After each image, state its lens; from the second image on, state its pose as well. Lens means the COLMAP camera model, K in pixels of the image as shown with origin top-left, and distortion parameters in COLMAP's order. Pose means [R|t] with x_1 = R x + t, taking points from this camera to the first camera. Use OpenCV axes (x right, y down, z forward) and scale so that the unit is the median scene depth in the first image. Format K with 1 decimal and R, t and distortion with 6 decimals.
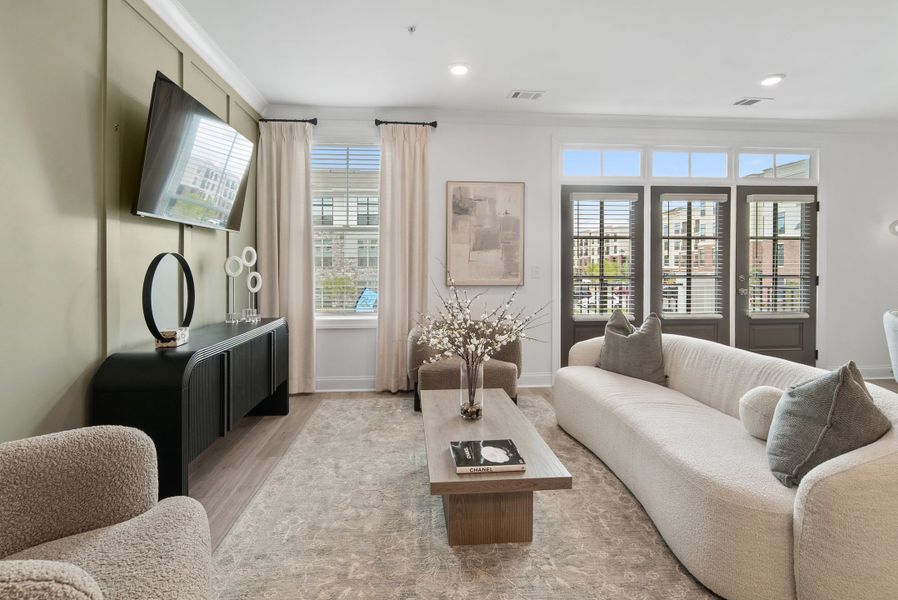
lens RADIAL K [[435.4, 0, 447.0], [0, 435.4, 267.2], [0, 0, 1]] dist [-0.003848, -0.000353]
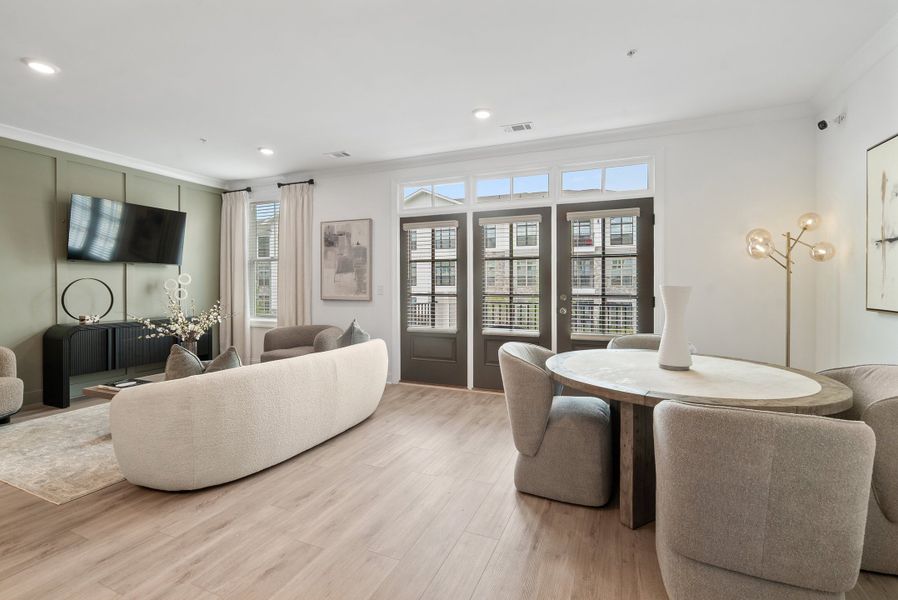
lens RADIAL K [[403.7, 0, 446.7], [0, 403.7, 284.0], [0, 0, 1]] dist [-0.012994, 0.000594]
pose [[0.890160, -0.000765, -0.455646, 0.906050], [-0.001427, 0.999989, -0.004468, -0.001328], [0.455645, 0.004627, 0.890150, 0.067127]]
